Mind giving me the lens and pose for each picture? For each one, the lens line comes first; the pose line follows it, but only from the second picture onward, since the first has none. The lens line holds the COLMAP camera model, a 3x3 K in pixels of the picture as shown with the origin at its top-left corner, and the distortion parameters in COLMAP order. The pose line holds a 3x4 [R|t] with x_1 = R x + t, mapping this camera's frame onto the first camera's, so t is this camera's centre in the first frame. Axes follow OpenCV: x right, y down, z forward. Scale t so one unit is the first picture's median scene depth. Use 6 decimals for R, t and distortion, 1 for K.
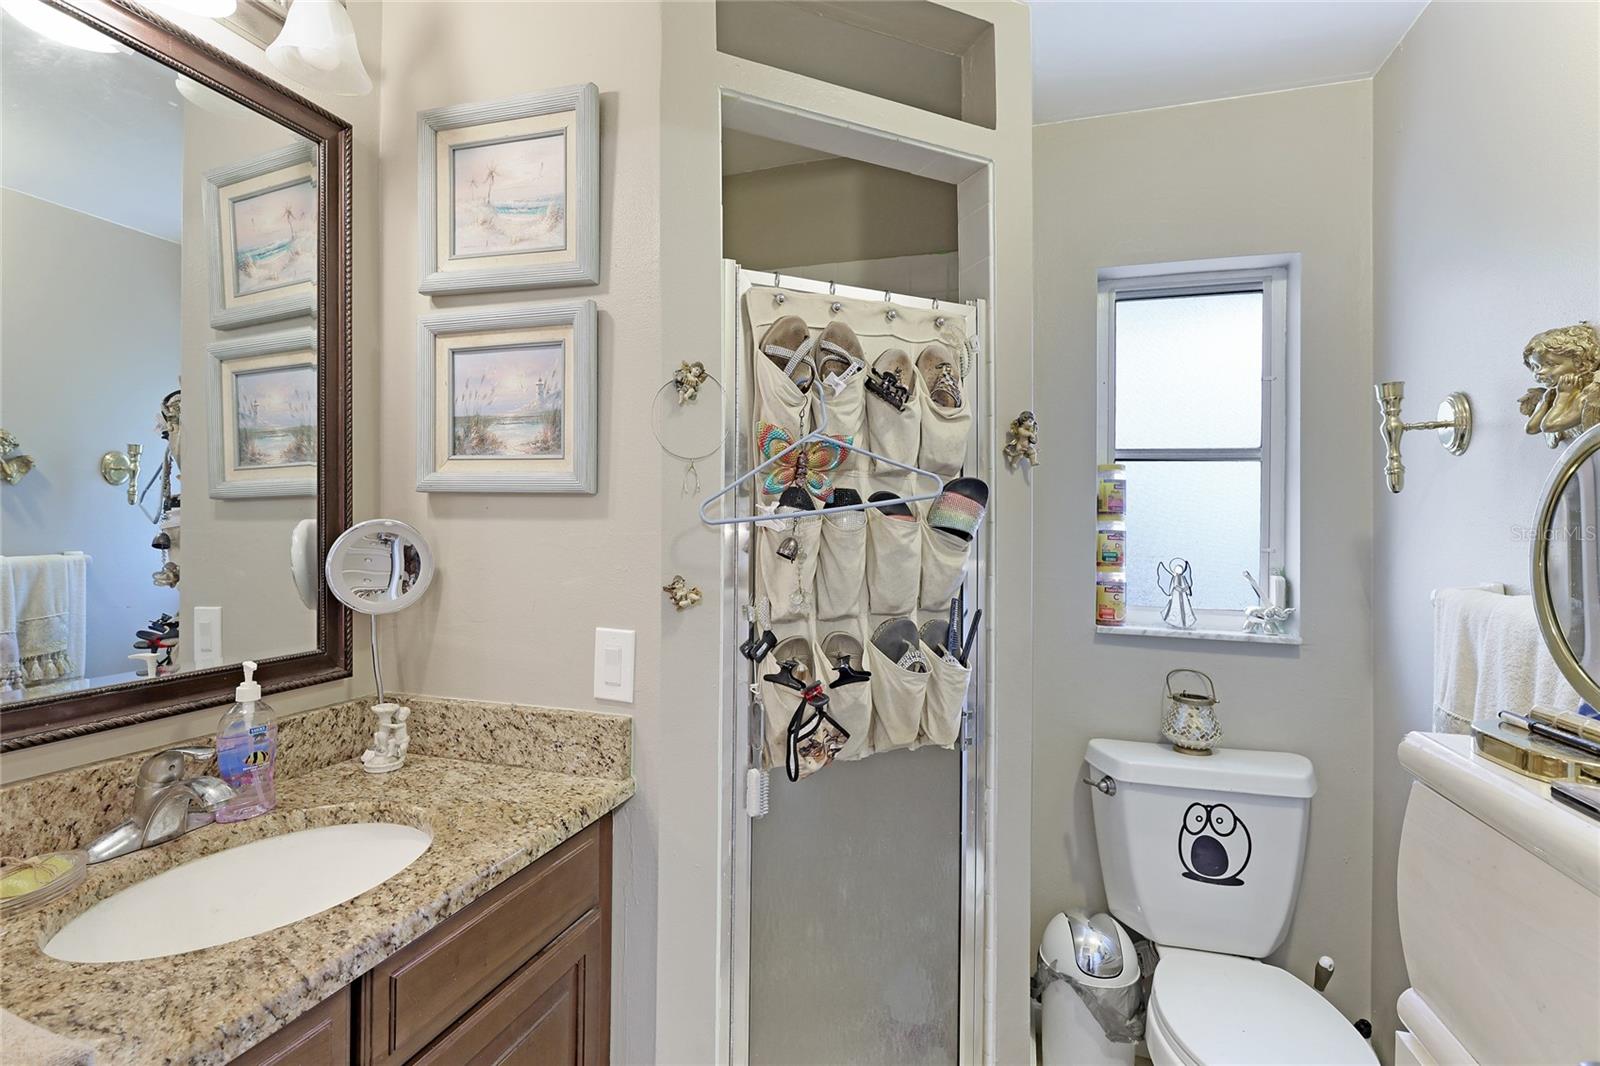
lens RADIAL K [[741.2, 0, 801.5], [0, 741.2, 529.5], [0, 0, 1]] dist [0.001169, -0.000323]
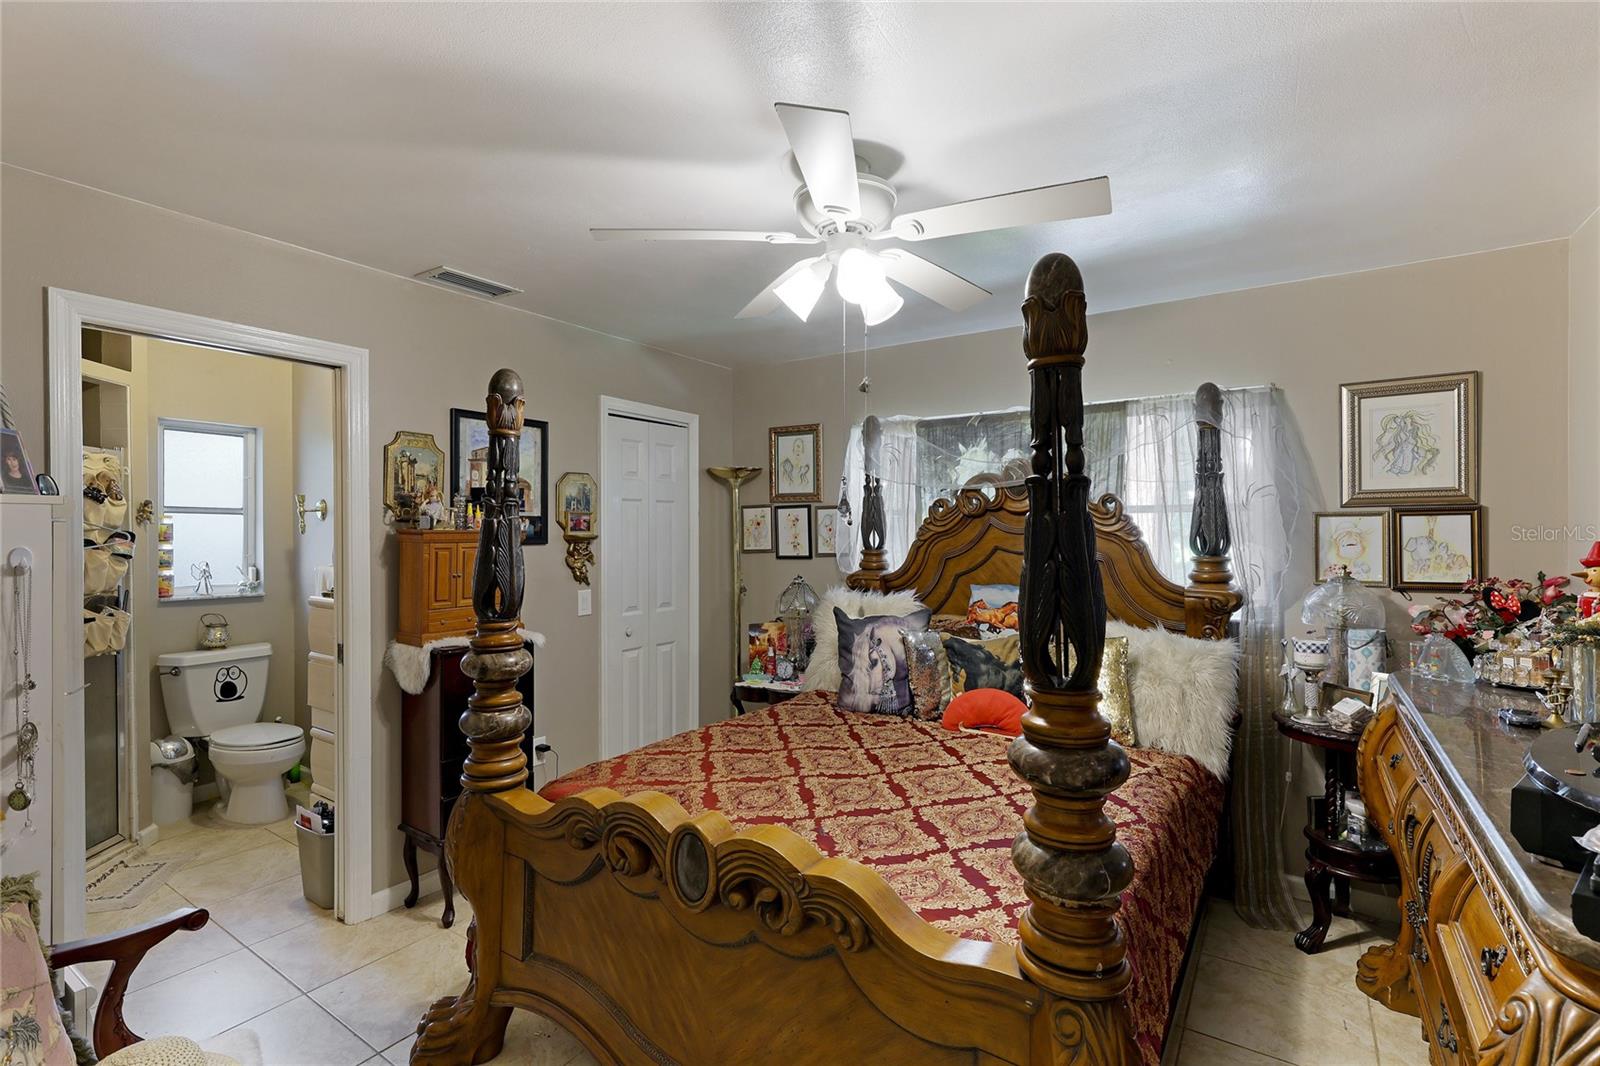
lens RADIAL K [[741.2, 0, 801.0], [0, 741.2, 528.0], [0, 0, 1]] dist [0.001169, -0.000323]
pose [[0.284074, -0.013085, 0.958713, -1.111553], [0.002622, 0.999914, 0.012870, -0.085557], [-0.958799, -0.001142, 0.284084, -1.318188]]
